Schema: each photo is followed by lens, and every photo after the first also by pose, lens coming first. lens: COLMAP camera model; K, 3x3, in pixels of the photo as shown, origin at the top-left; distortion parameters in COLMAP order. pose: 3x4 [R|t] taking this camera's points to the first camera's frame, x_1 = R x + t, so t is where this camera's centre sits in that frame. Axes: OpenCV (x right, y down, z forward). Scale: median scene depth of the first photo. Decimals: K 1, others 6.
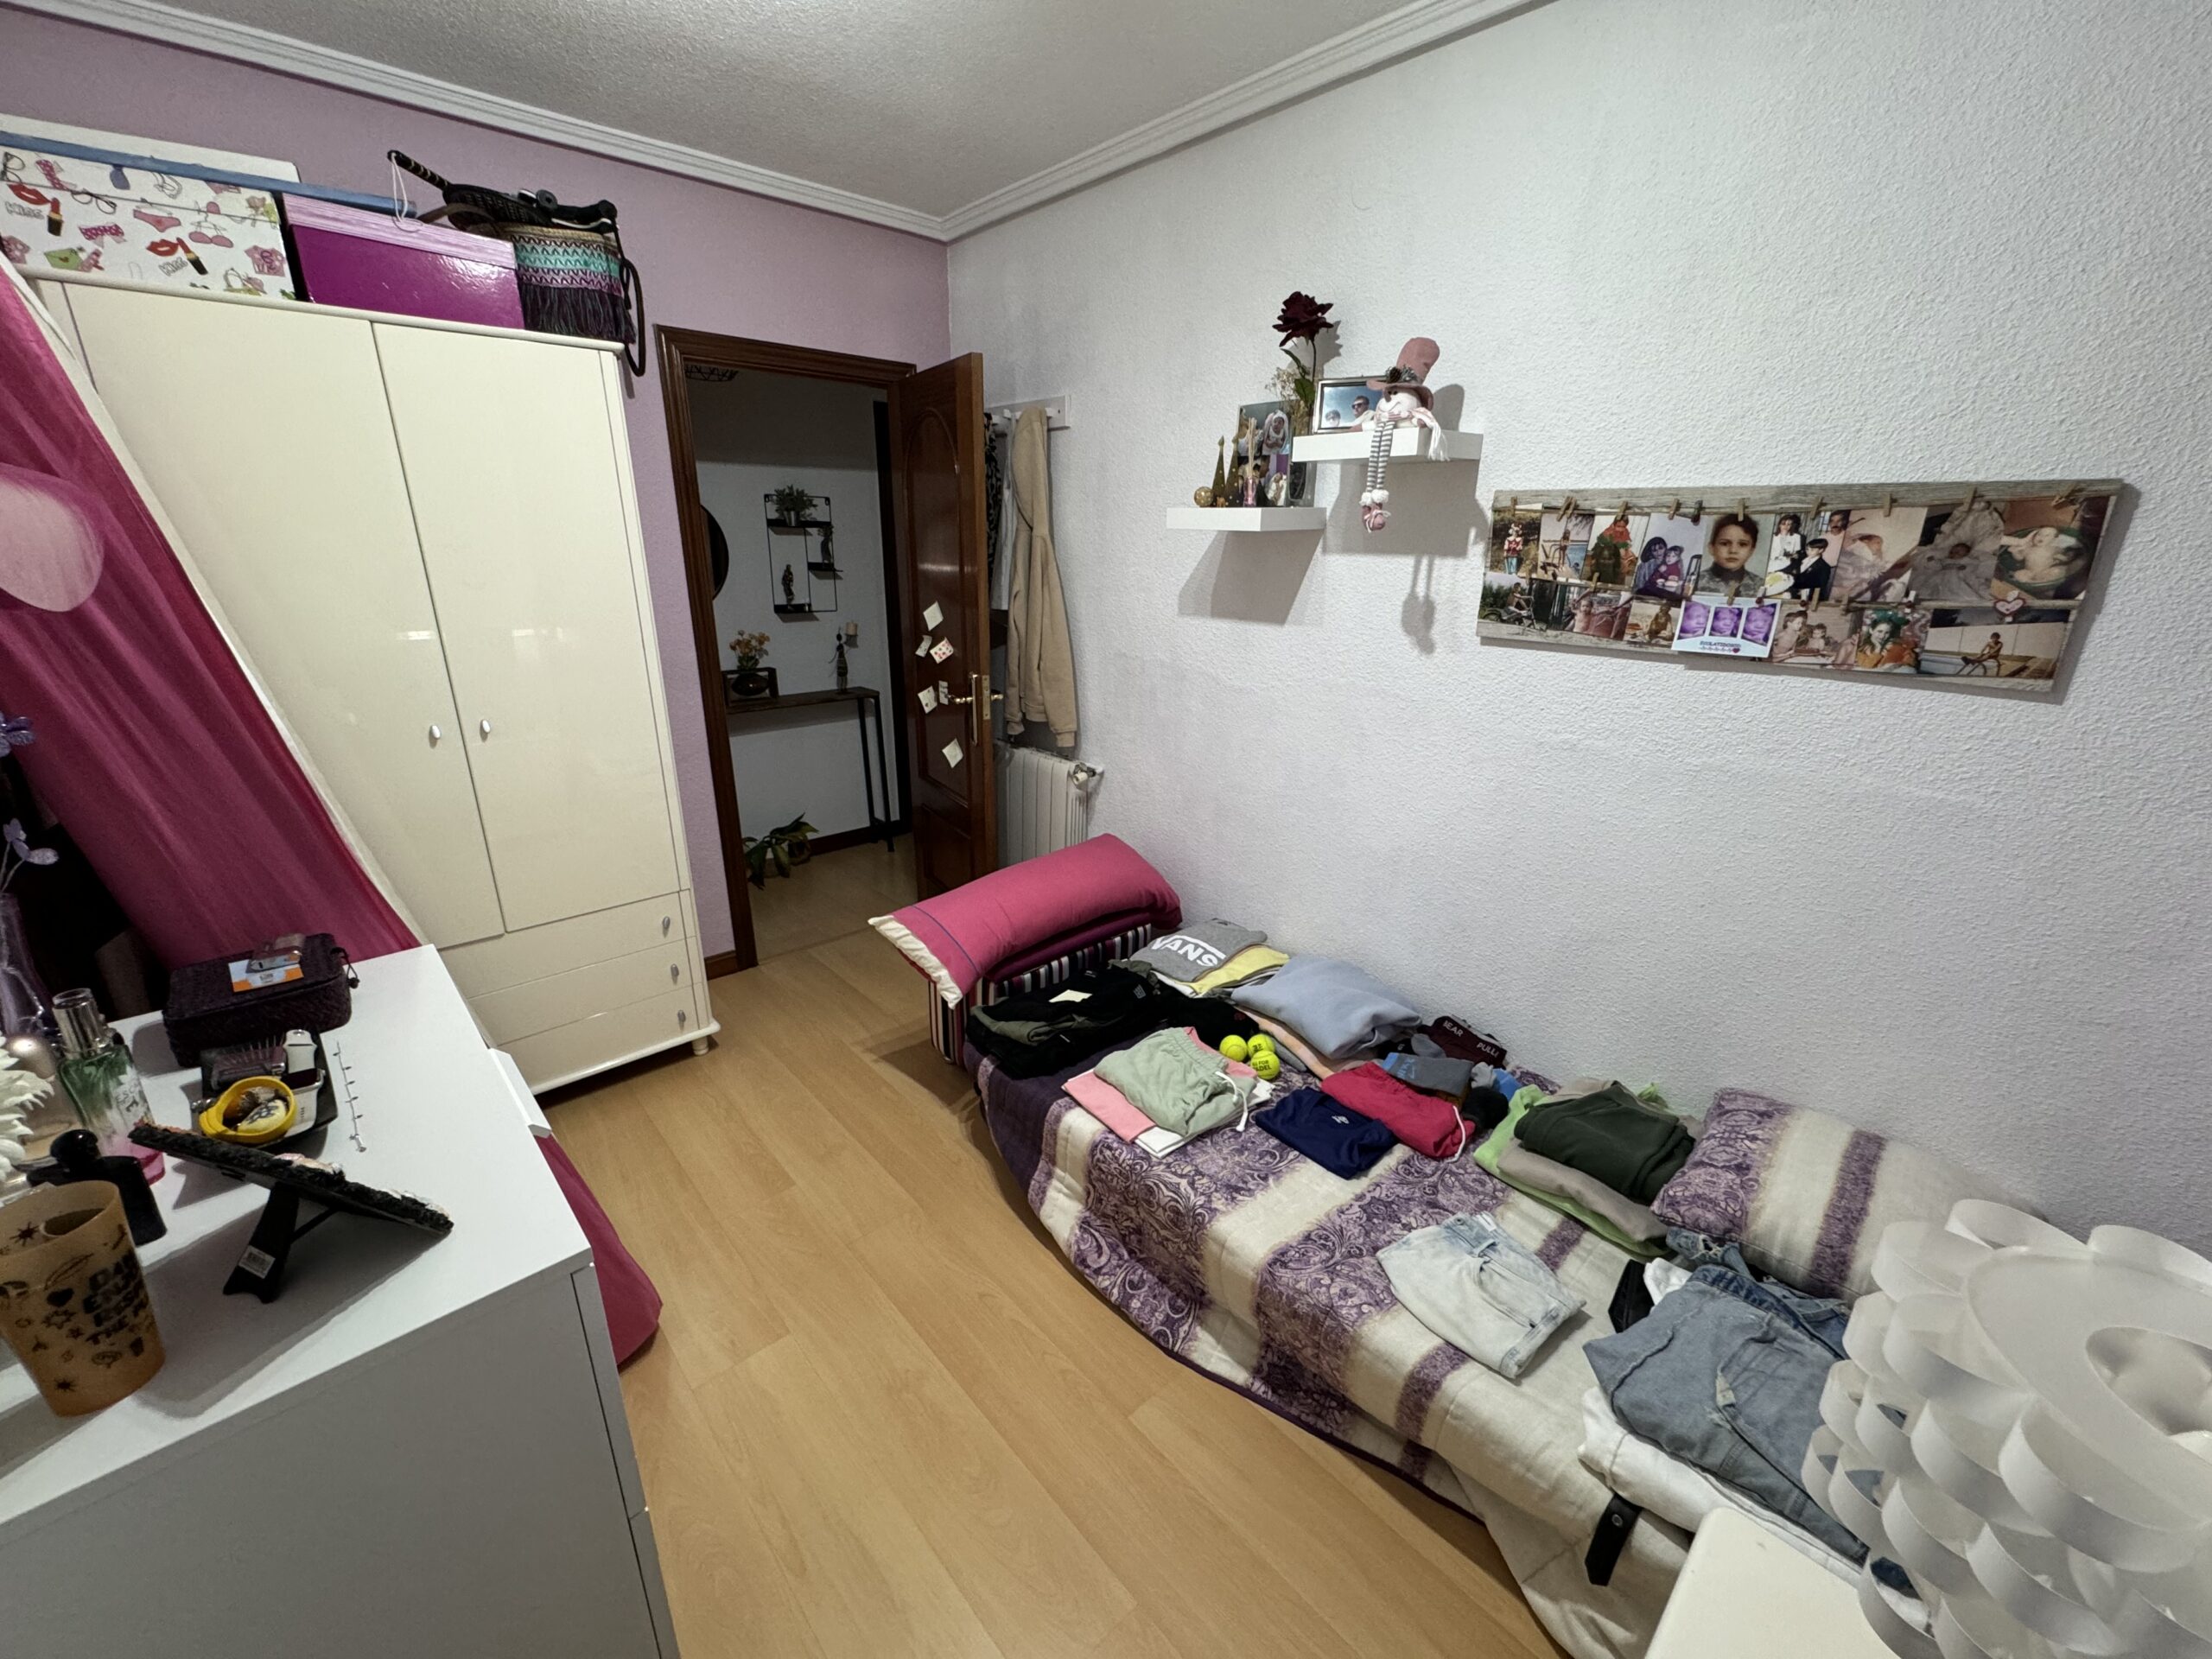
lens RADIAL K [[885.1, 0, 1107.7], [0, 885.1, 824.9], [0, 0, 1]] dist [-0.001634, 0.000554]
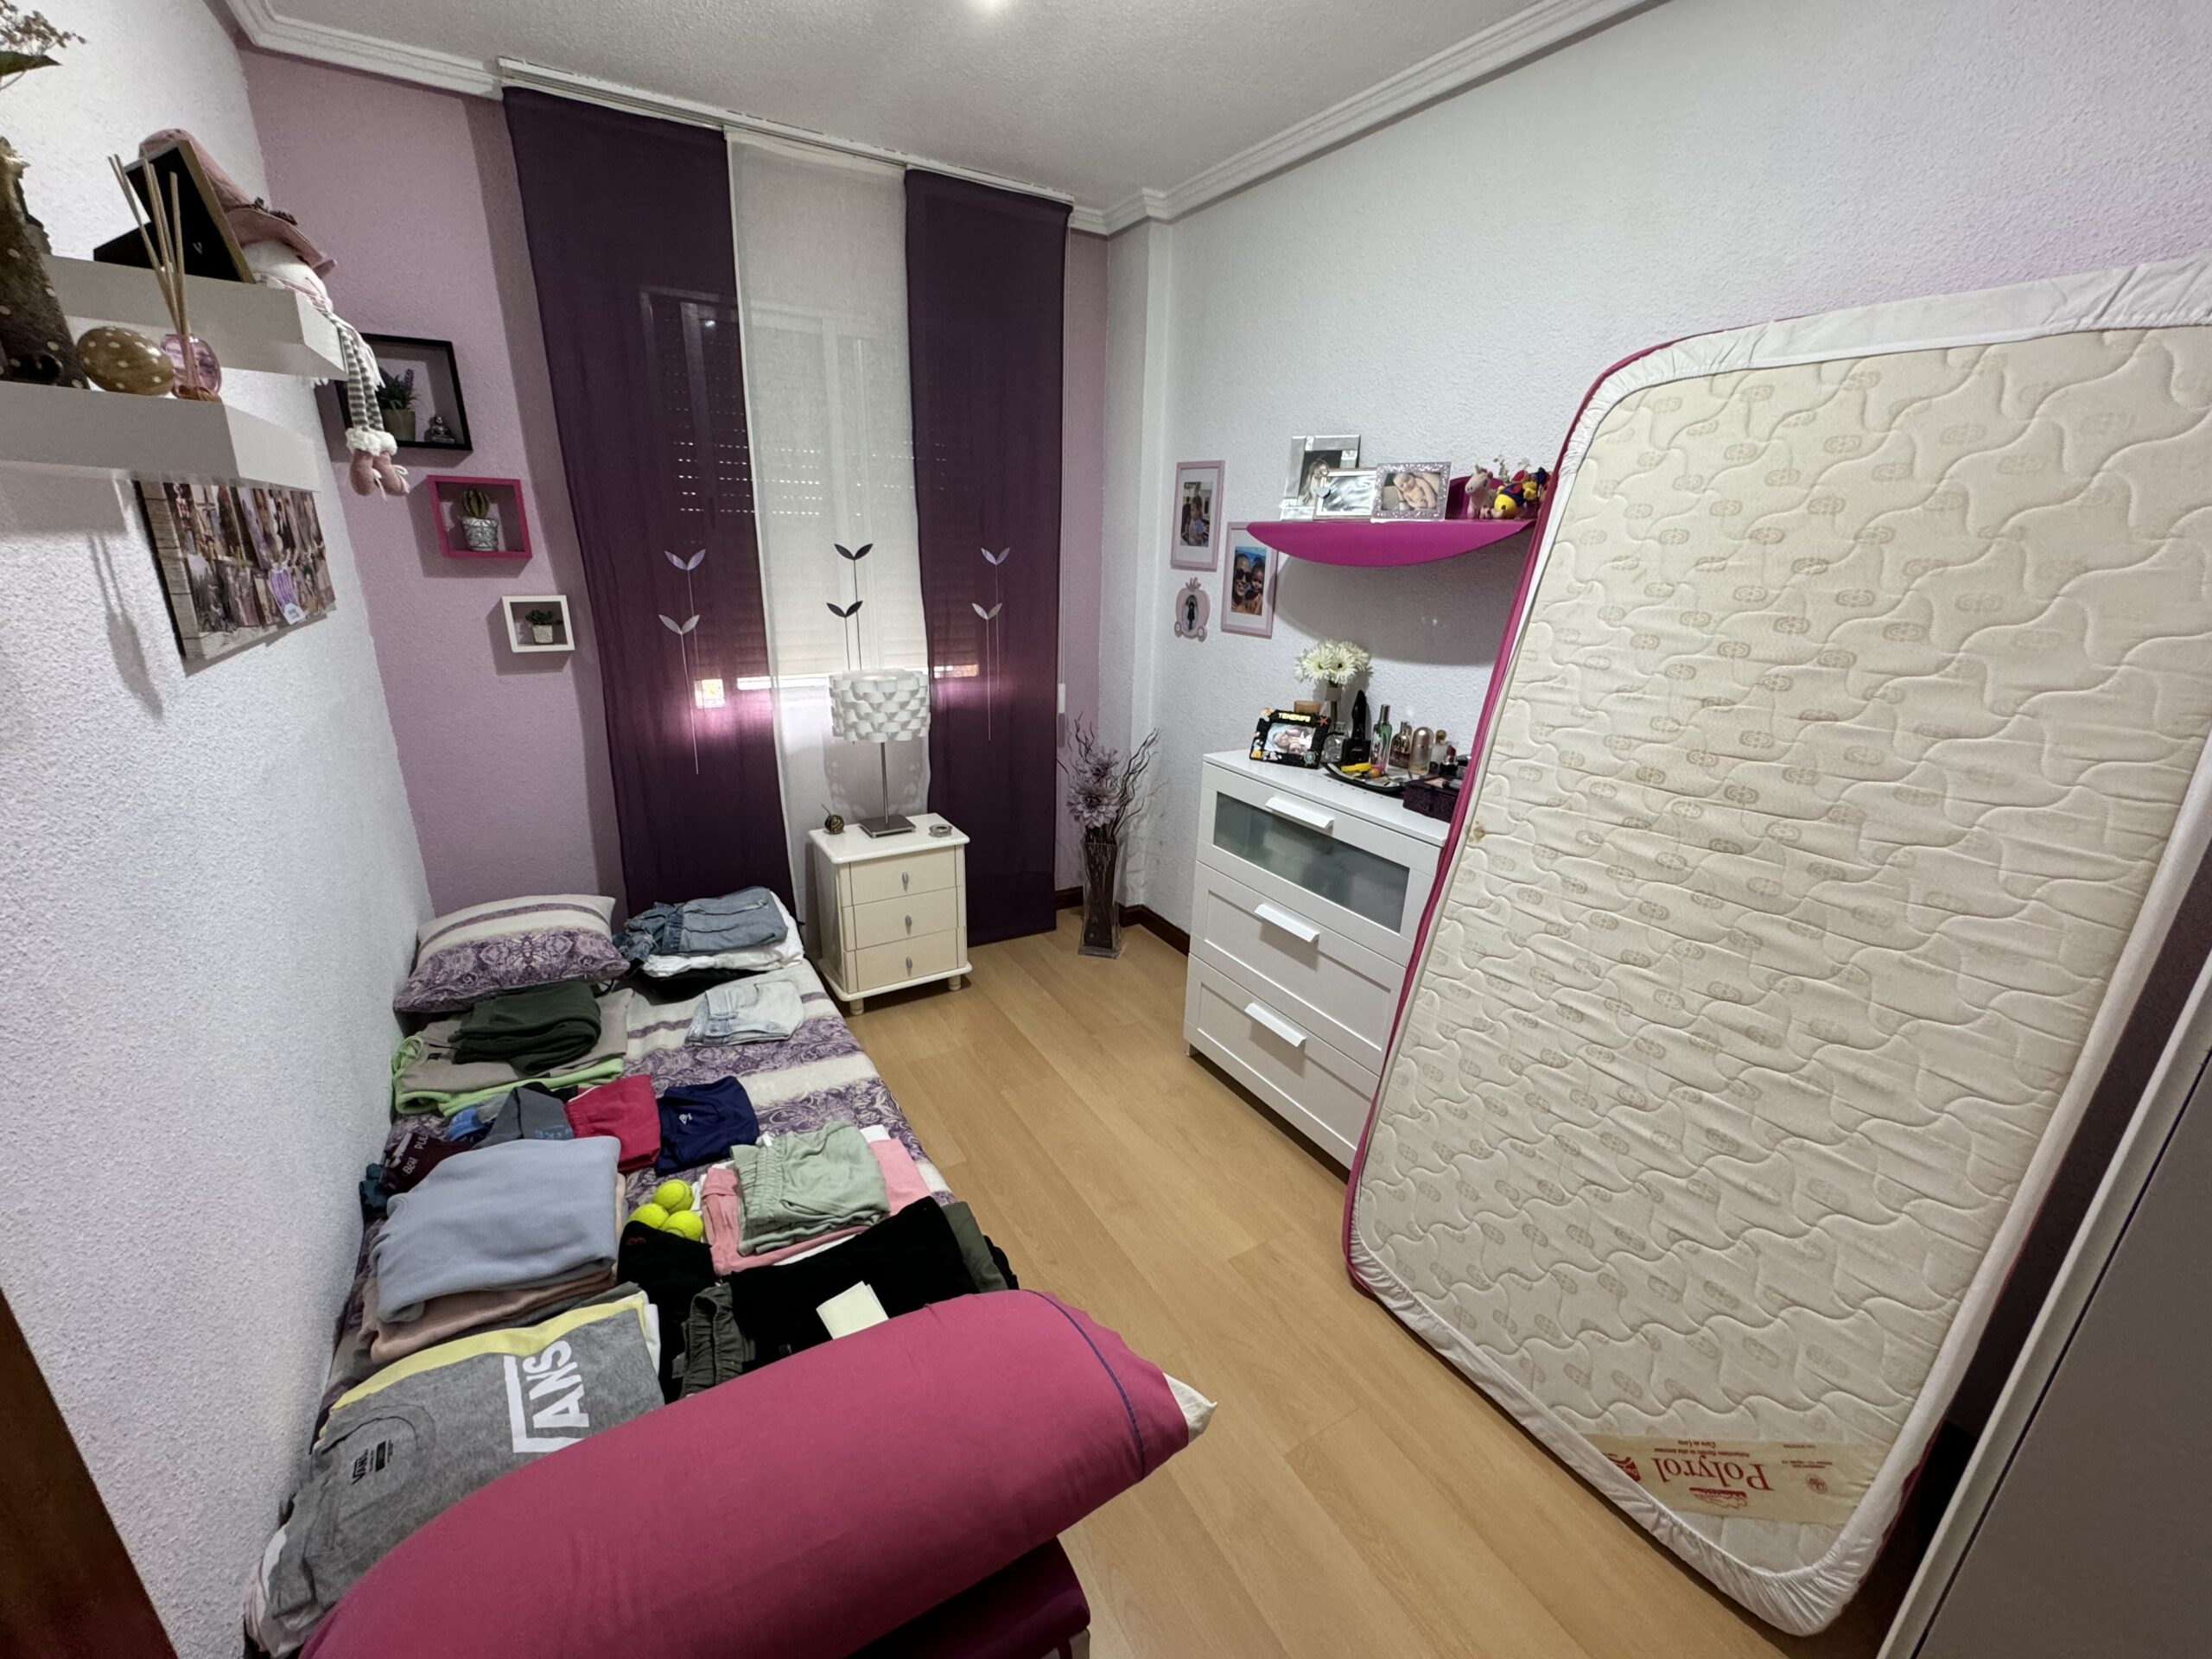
lens RADIAL K [[885.1, 0, 1099.0], [0, 885.1, 829.4], [0, 0, 1]] dist [-0.001634, 0.000554]
pose [[-0.977067, -0.101875, 0.186982, -0.360569], [0.030191, 0.802972, 0.595252, -0.531099], [-0.210782, 0.587246, -0.781481, 1.615190]]
